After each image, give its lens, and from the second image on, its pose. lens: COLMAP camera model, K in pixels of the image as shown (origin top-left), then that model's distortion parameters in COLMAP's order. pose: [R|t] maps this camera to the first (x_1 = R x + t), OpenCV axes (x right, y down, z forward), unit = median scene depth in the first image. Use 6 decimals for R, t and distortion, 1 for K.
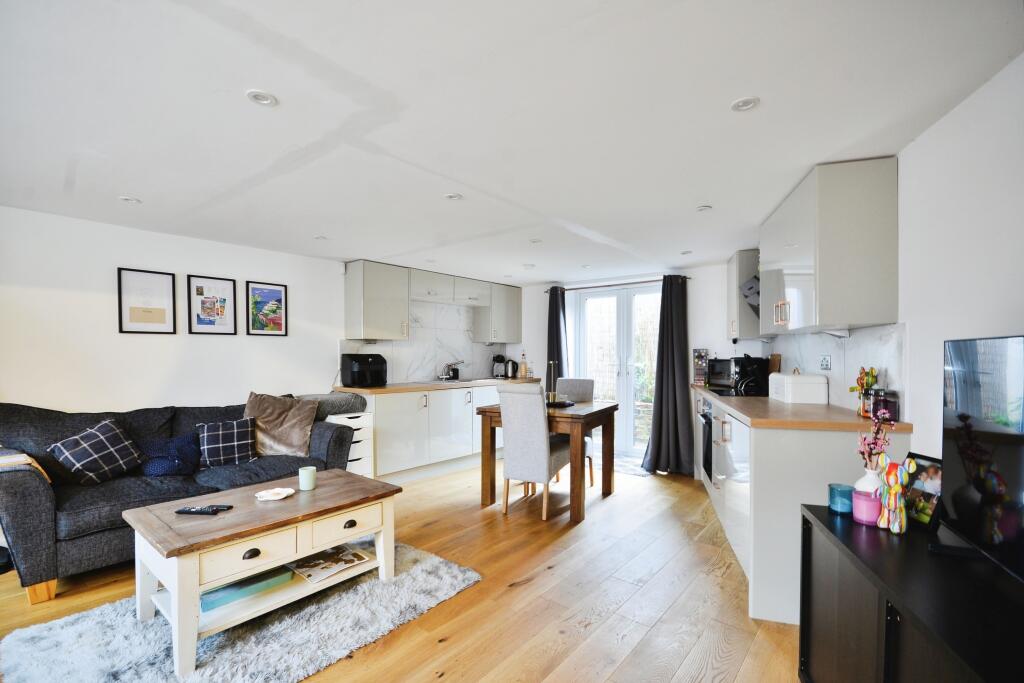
lens RADIAL K [[463.1, 0, 512.9], [0, 463.1, 365.9], [0, 0, 1]] dist [-0.009085, -0.000432]
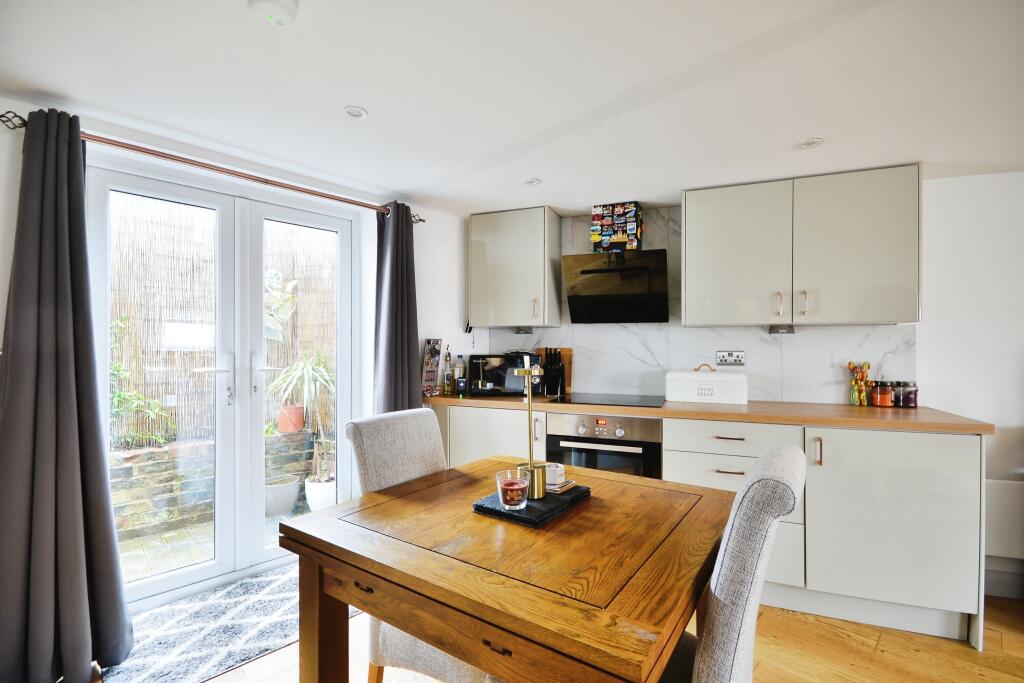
lens RADIAL K [[461.2, 0, 513.8], [0, 461.2, 349.9], [0, 0, 1]] dist [-0.003696, -0.000787]
pose [[0.094406, -0.008453, 0.995498, -0.201060], [0.020181, 0.999775, 0.006576, -0.023565], [-0.995329, 0.019470, 0.094555, 0.821372]]
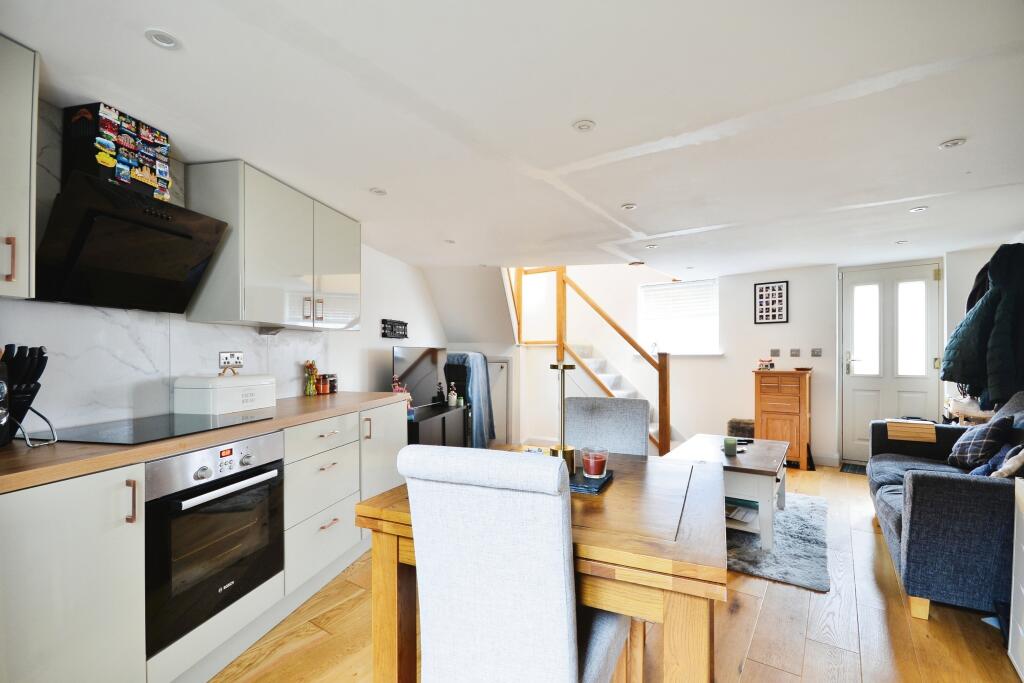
lens RADIAL K [[461.2, 0, 513.8], [0, 461.2, 349.9], [0, 0, 1]] dist [-0.003696, -0.000787]
pose [[-0.995693, -0.000594, -0.092706, 0.132151], [-0.001912, 0.999898, 0.014126, -0.022959], [0.092689, 0.014242, -0.995593, 1.150946]]
